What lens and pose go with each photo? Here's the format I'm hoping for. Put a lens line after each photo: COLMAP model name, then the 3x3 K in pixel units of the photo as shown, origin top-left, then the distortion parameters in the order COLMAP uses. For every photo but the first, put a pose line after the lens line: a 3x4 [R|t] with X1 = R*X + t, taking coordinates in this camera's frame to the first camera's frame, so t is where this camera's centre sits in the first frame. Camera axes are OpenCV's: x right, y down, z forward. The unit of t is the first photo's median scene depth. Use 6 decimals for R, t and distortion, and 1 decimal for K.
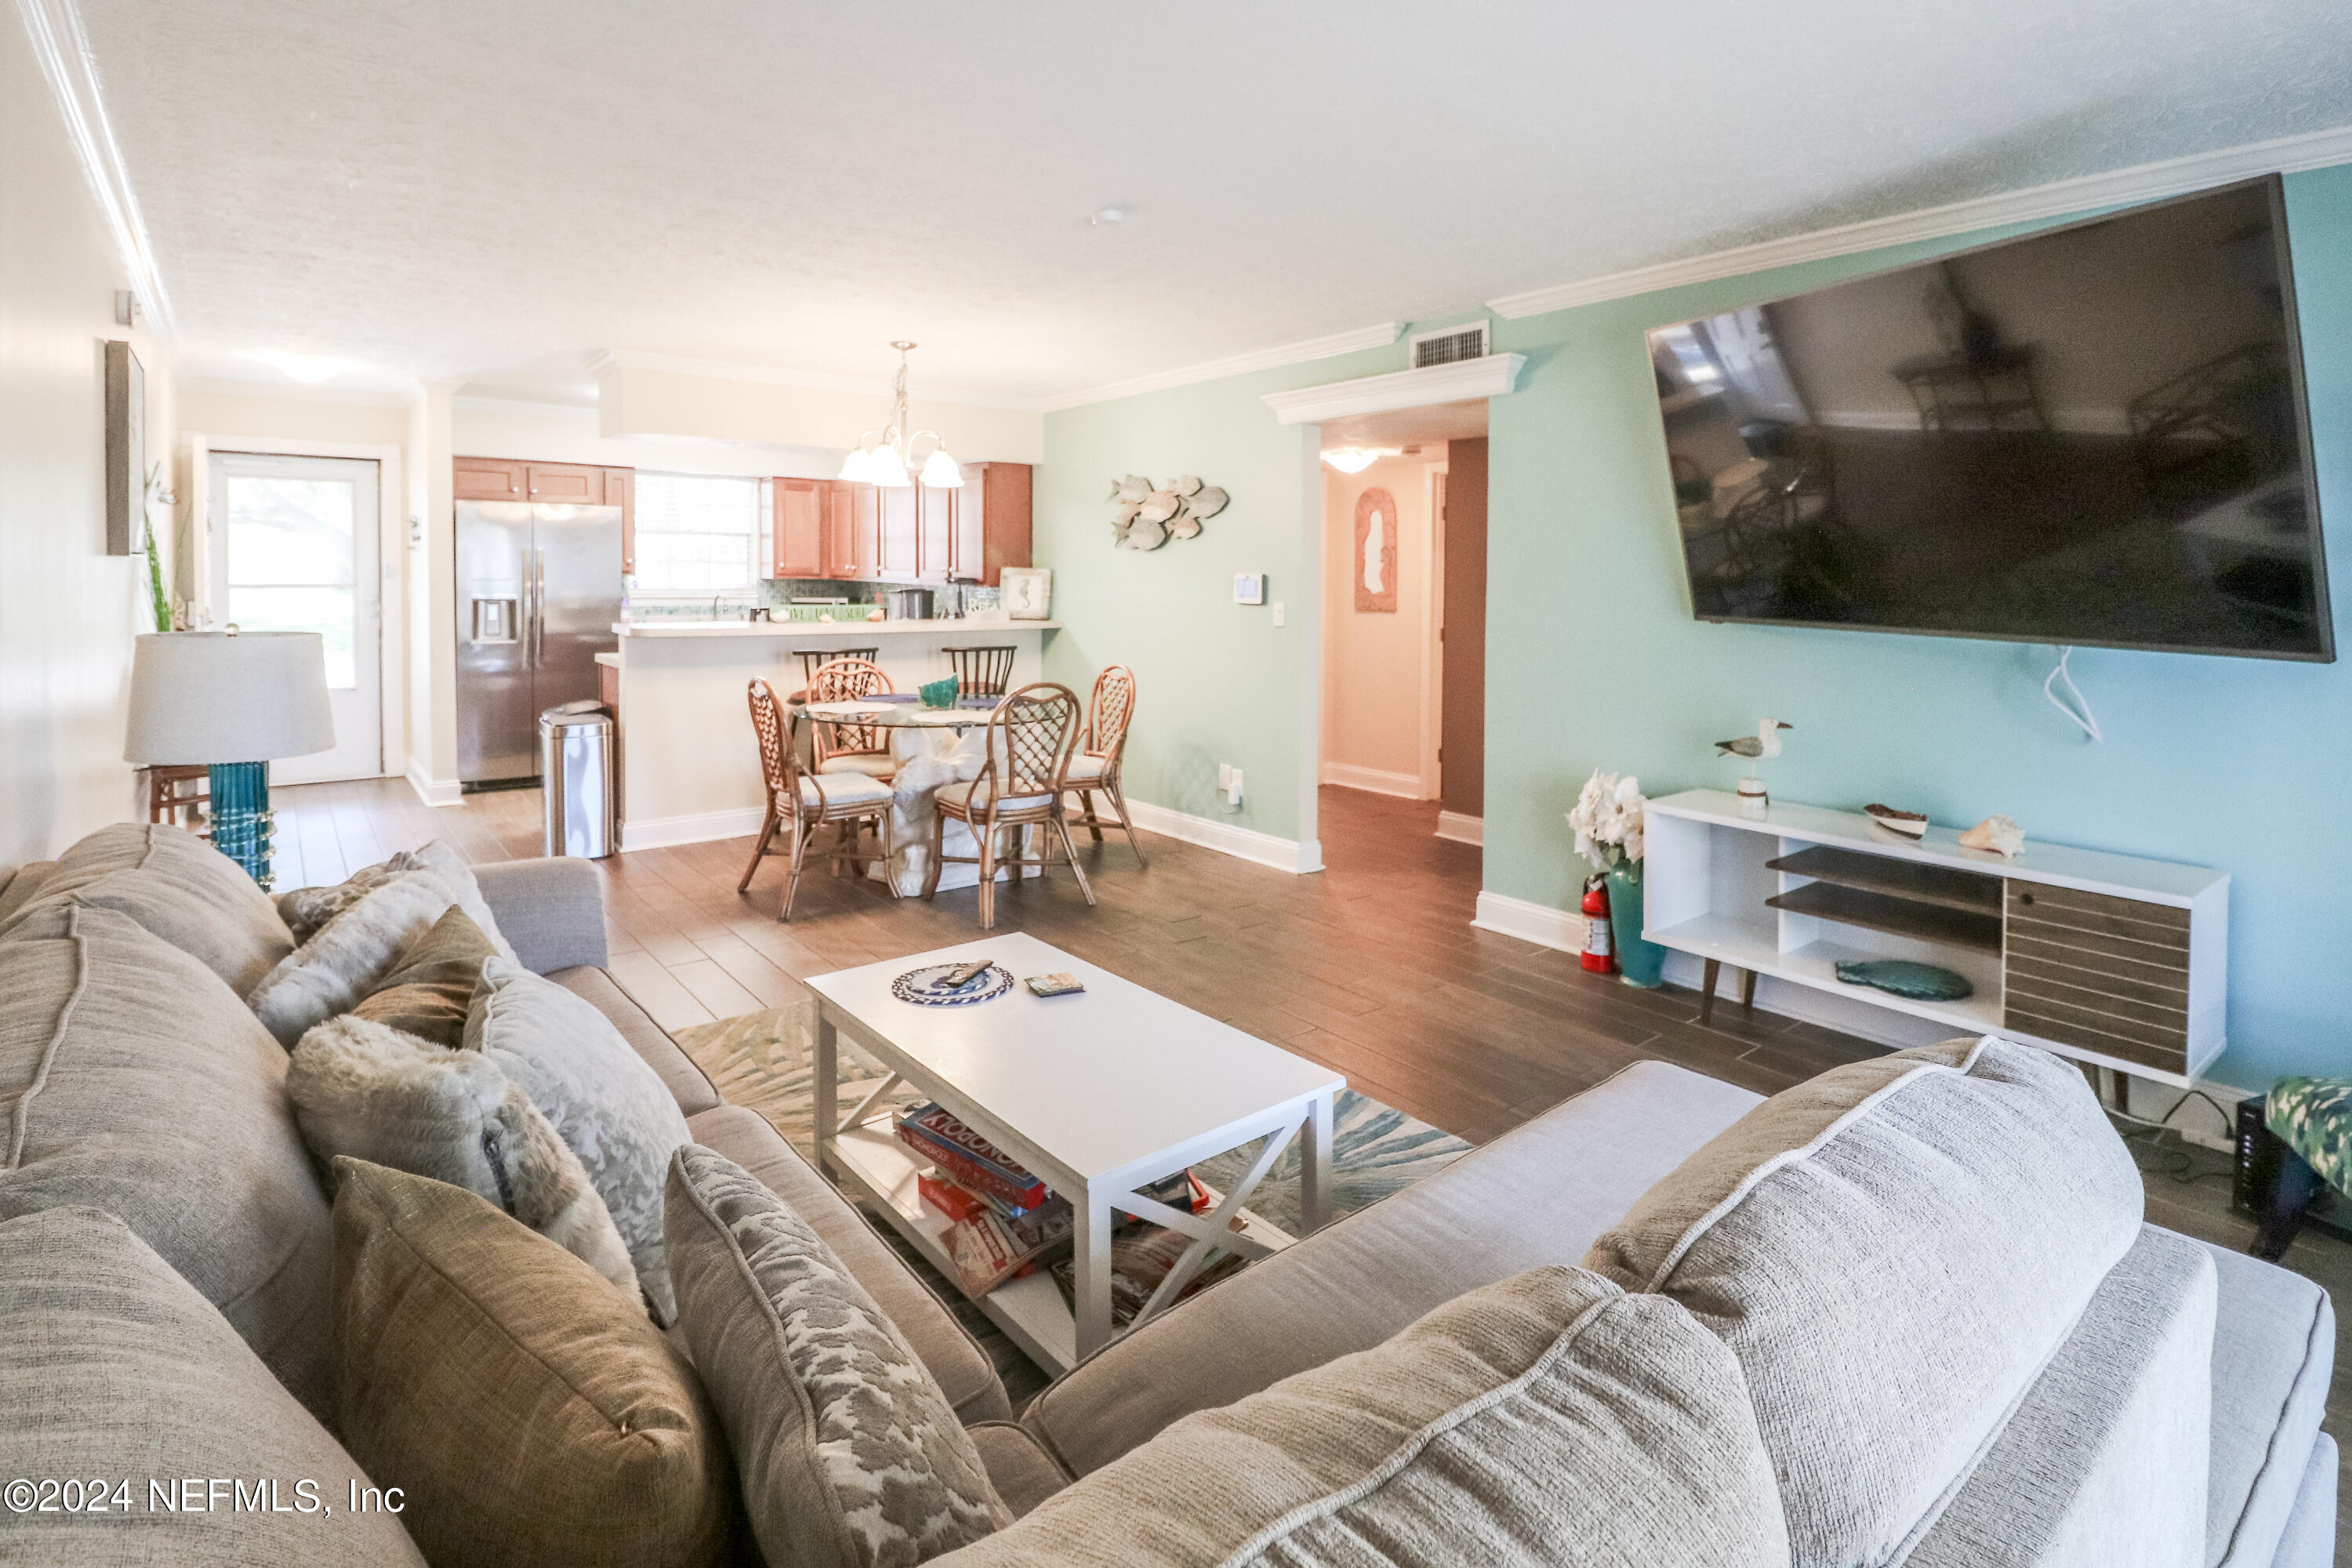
lens RADIAL K [[1157.0, 0, 1191.5], [0, 1157.0, 606.3], [0, 0, 1]] dist [-0.015558, -0.006294]
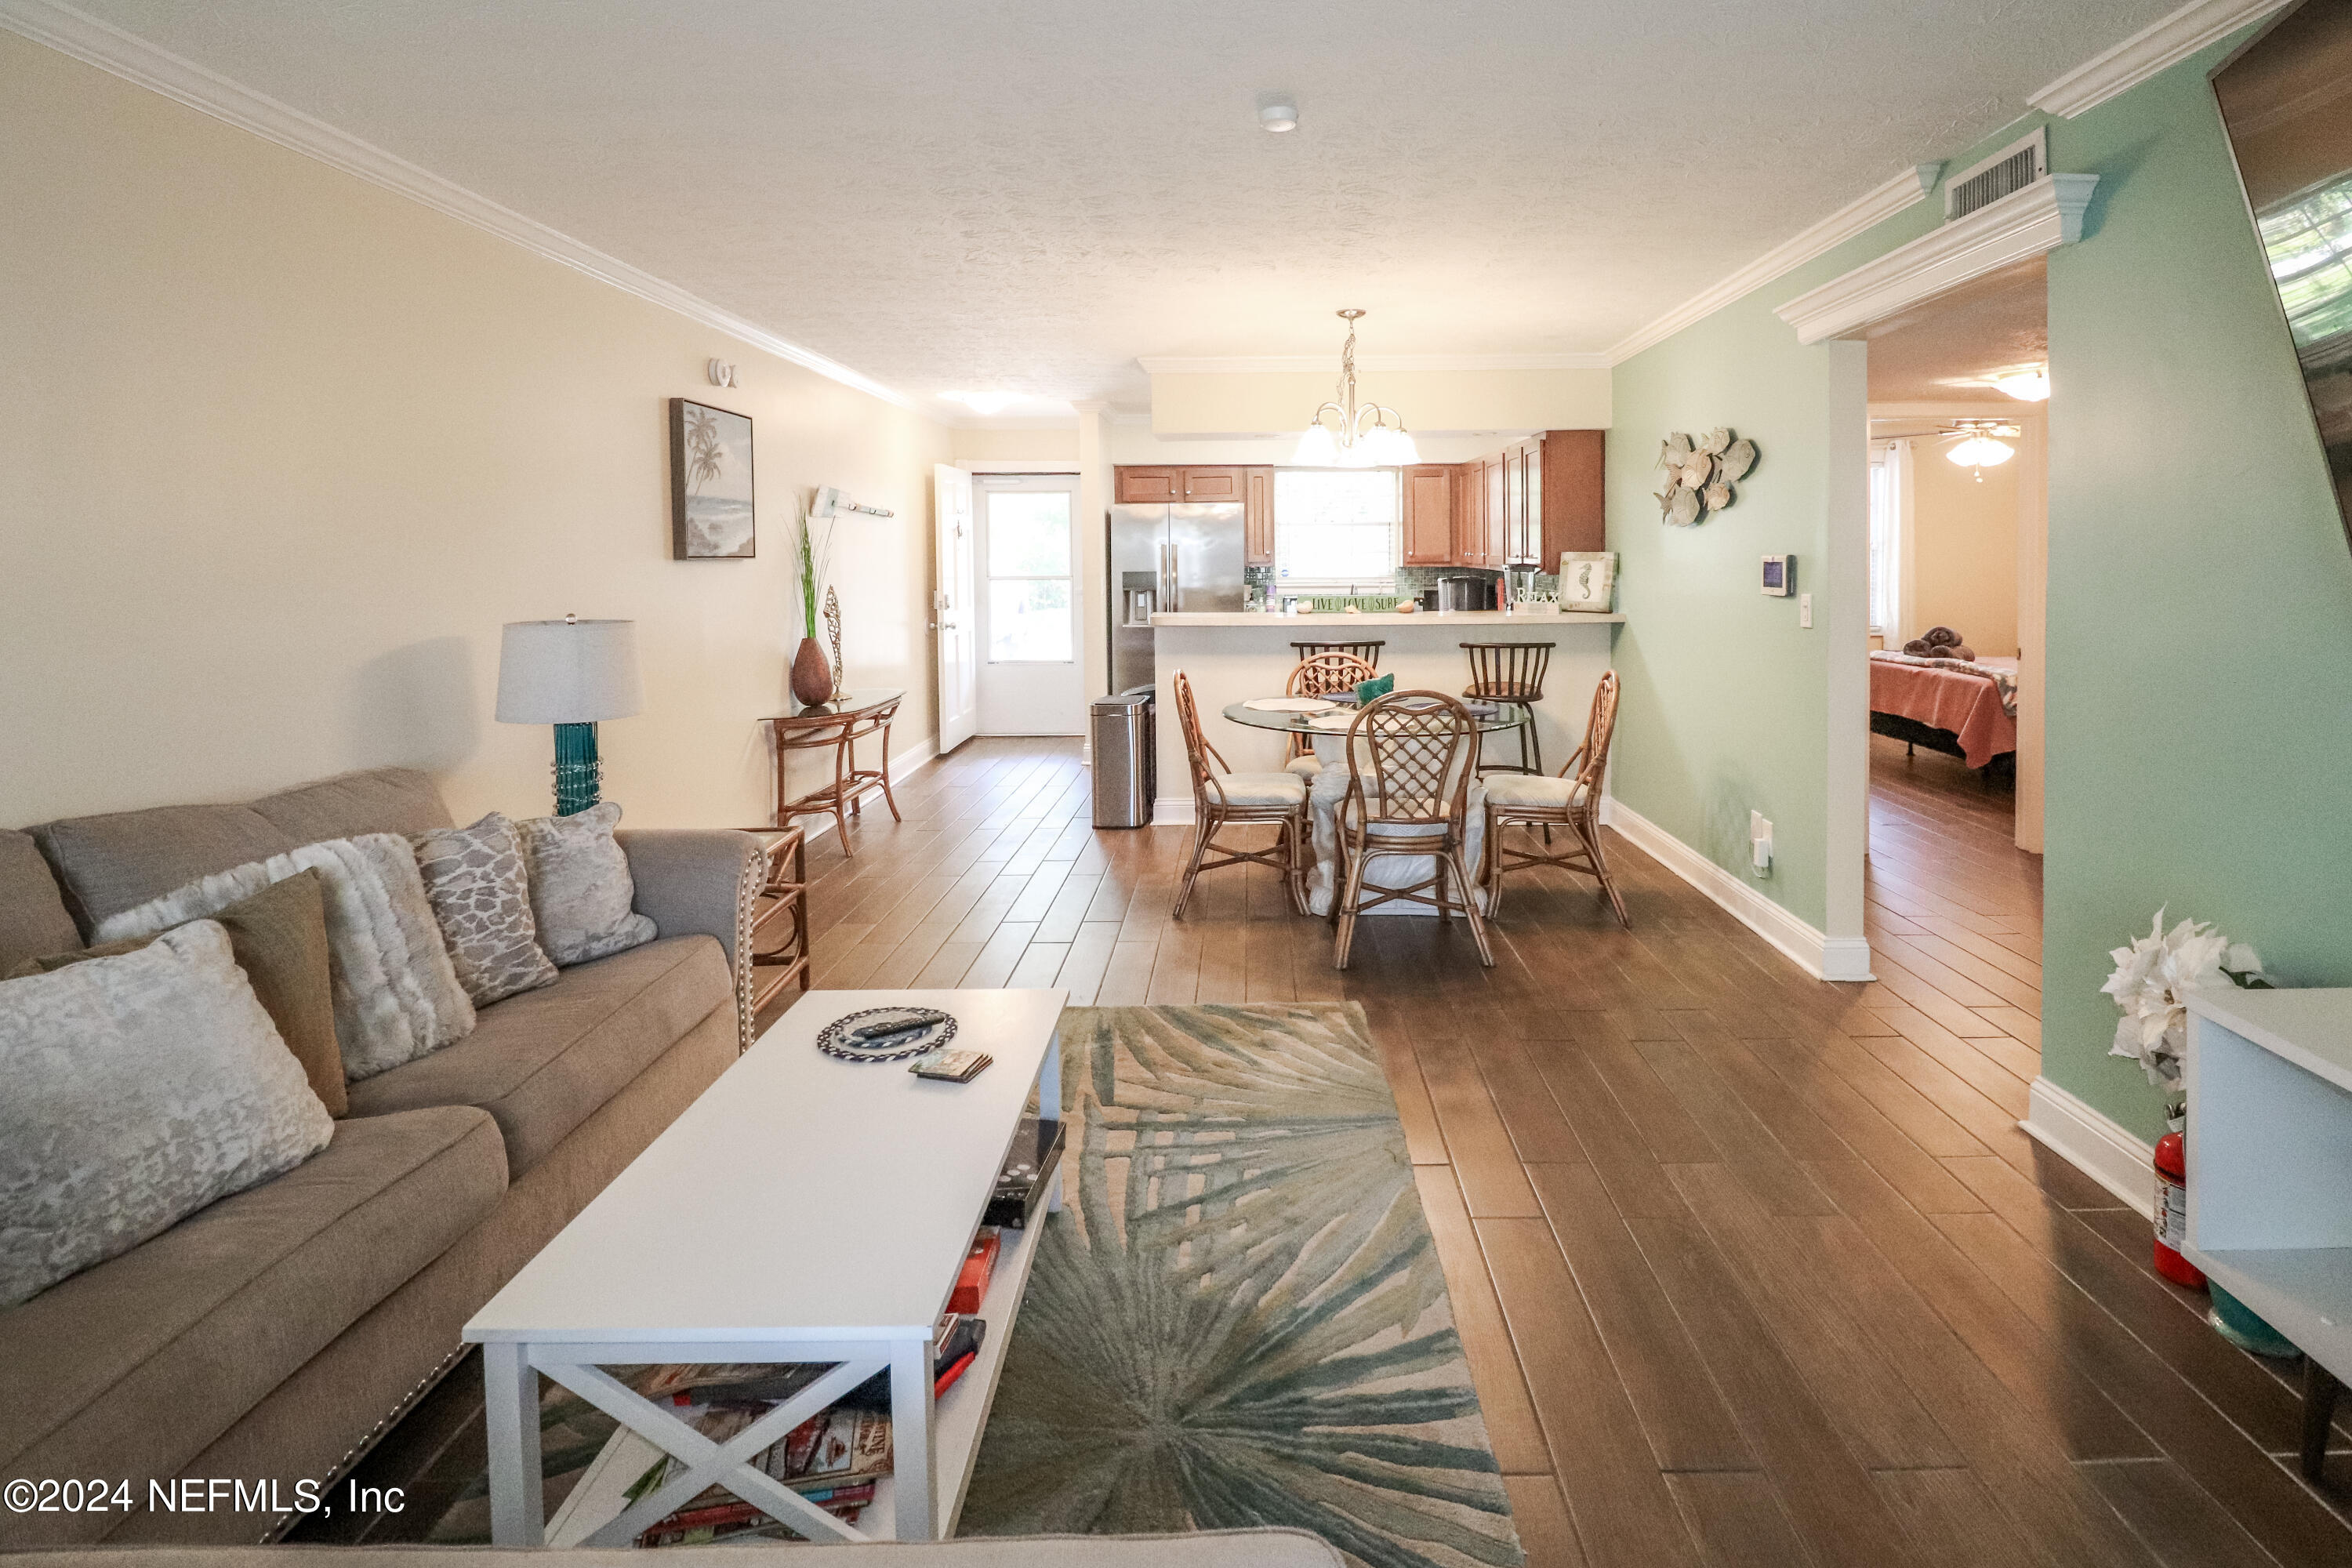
lens RADIAL K [[1157.0, 0, 1245.4], [0, 1157.0, 597.6], [0, 0, 1]] dist [-0.015558, -0.006294]
pose [[0.771244, 0.004752, -0.636522, 0.231600], [-0.001360, 0.999982, 0.005818, -0.004748], [0.636539, -0.003621, 0.771236, 0.204113]]
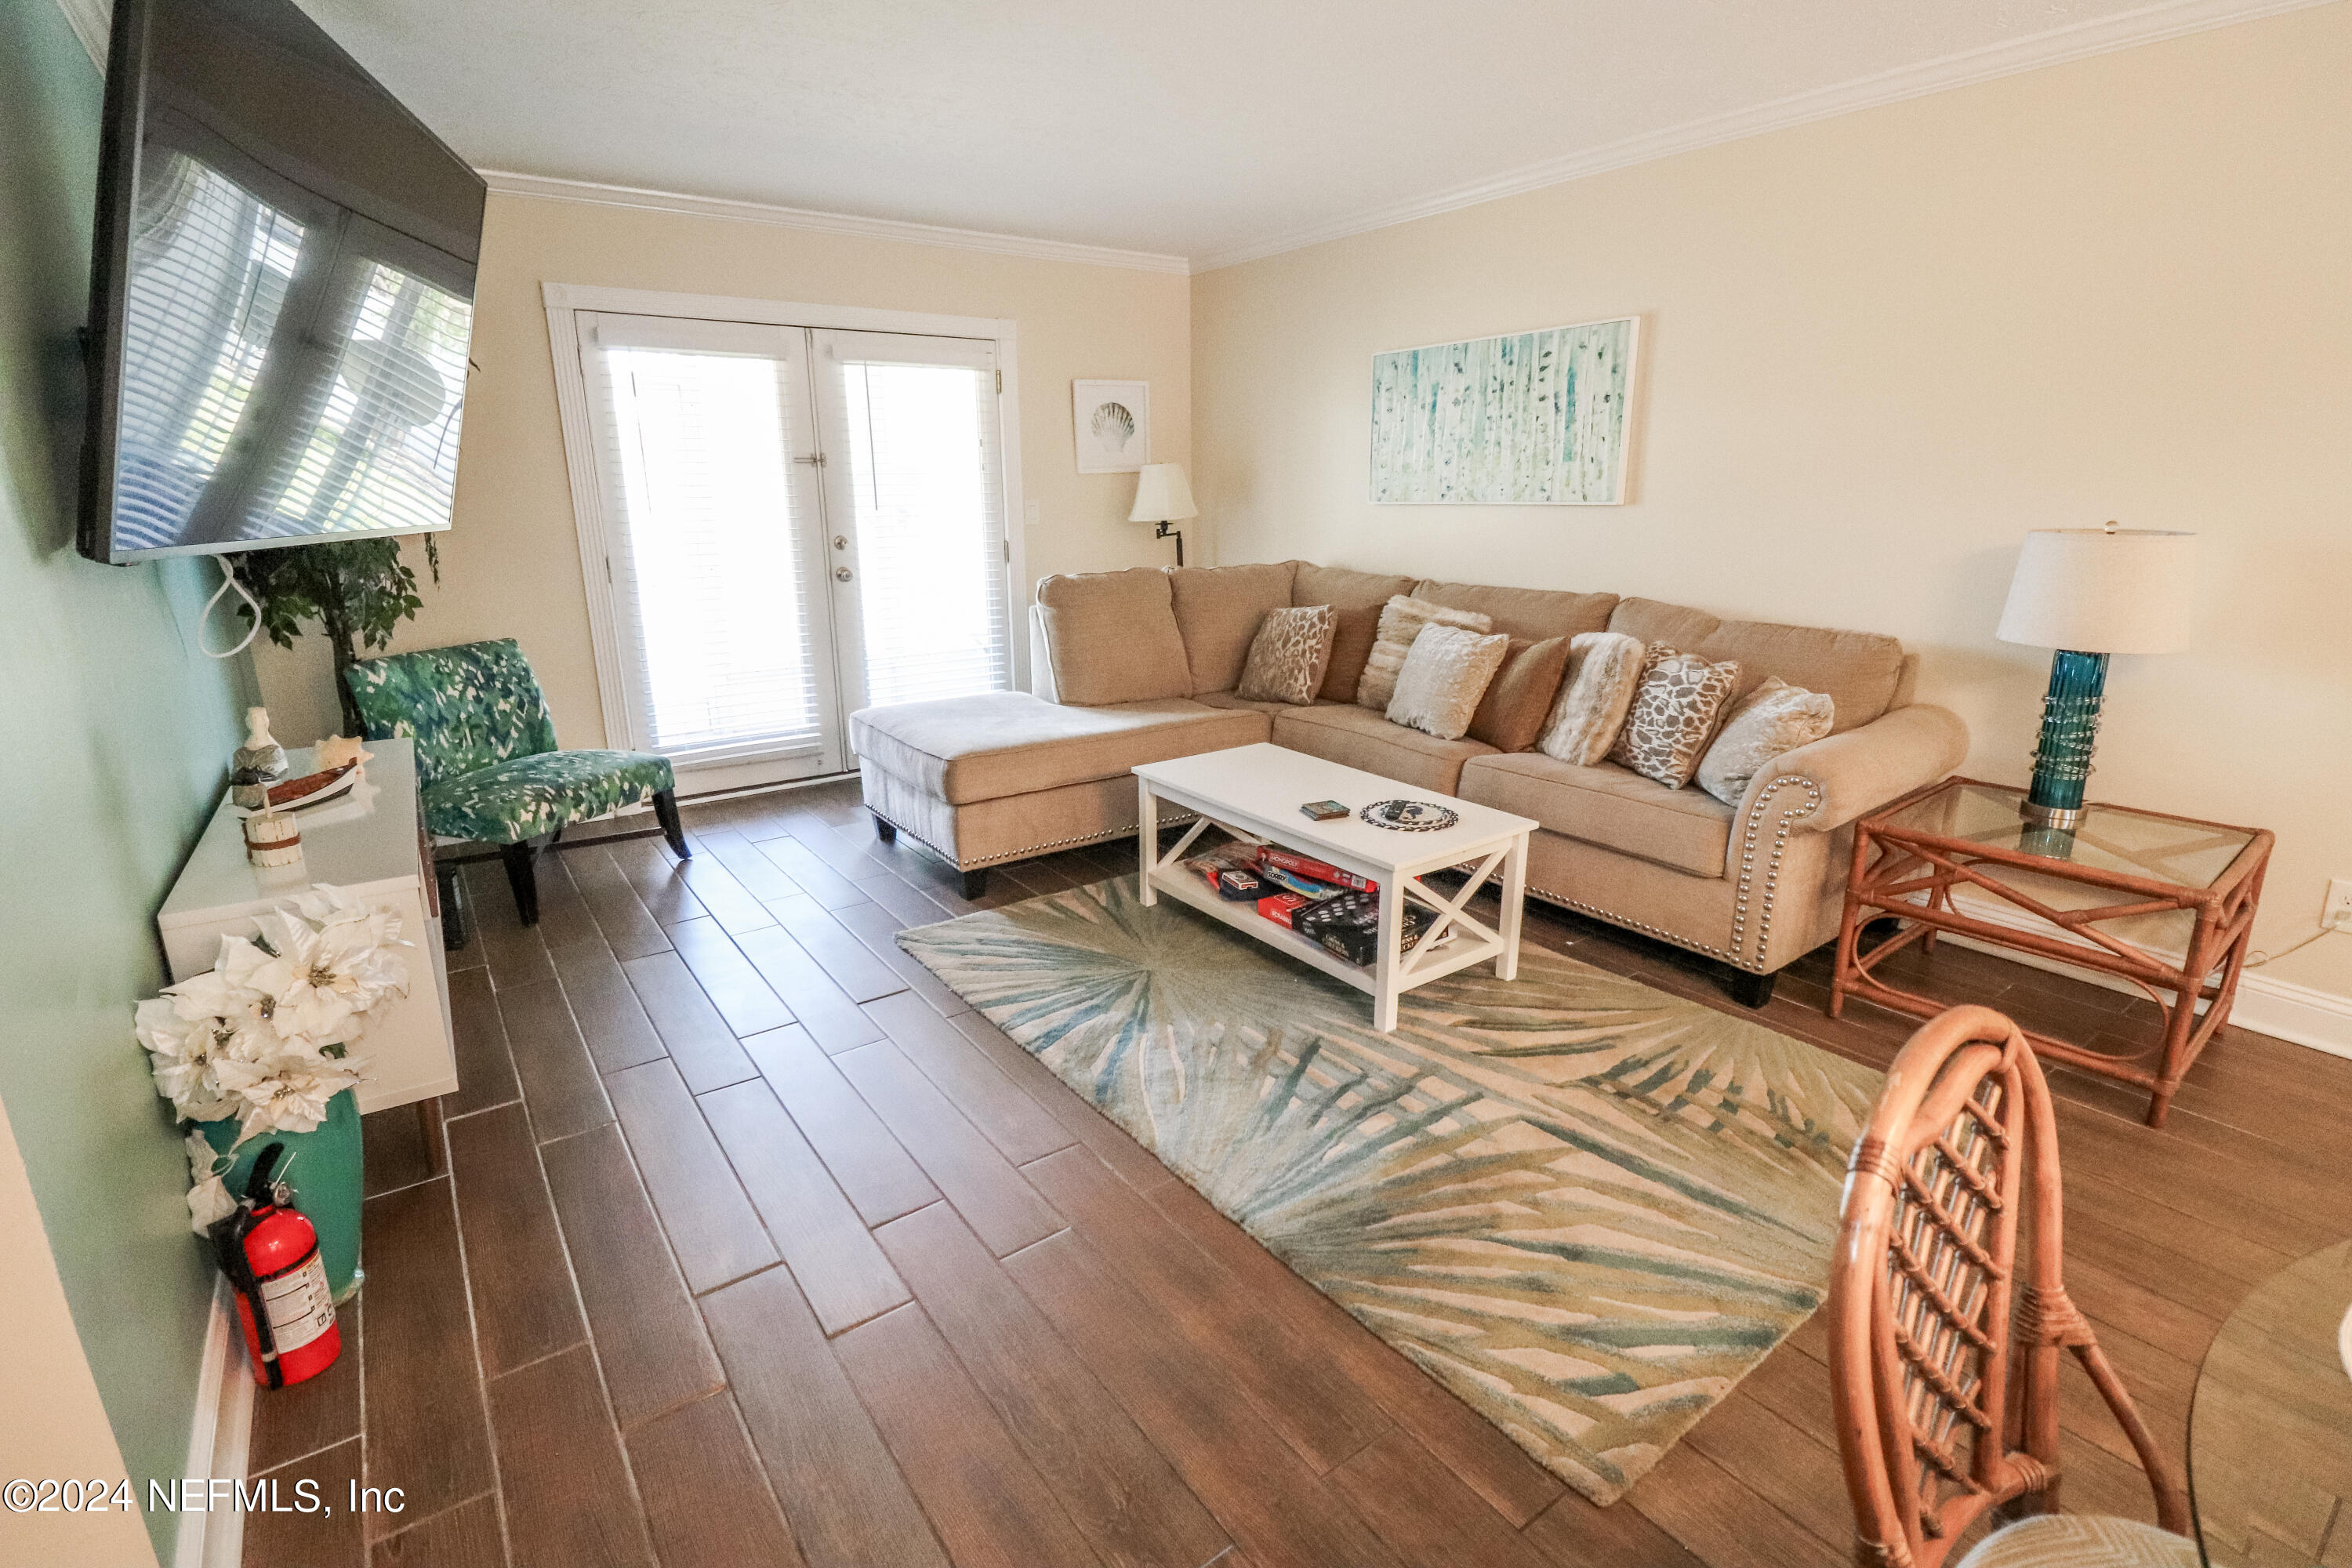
lens RADIAL K [[1083.3, 0, 1170.4], [0, 1083.3, 774.1], [0, 0, 1]] dist [-0.004568, -0.000207]
pose [[-0.997858, -0.024775, 0.060548, -0.009671], [-0.006170, 0.957031, 0.289921, -0.020797], [-0.065129, 0.288926, -0.955133, 0.874837]]
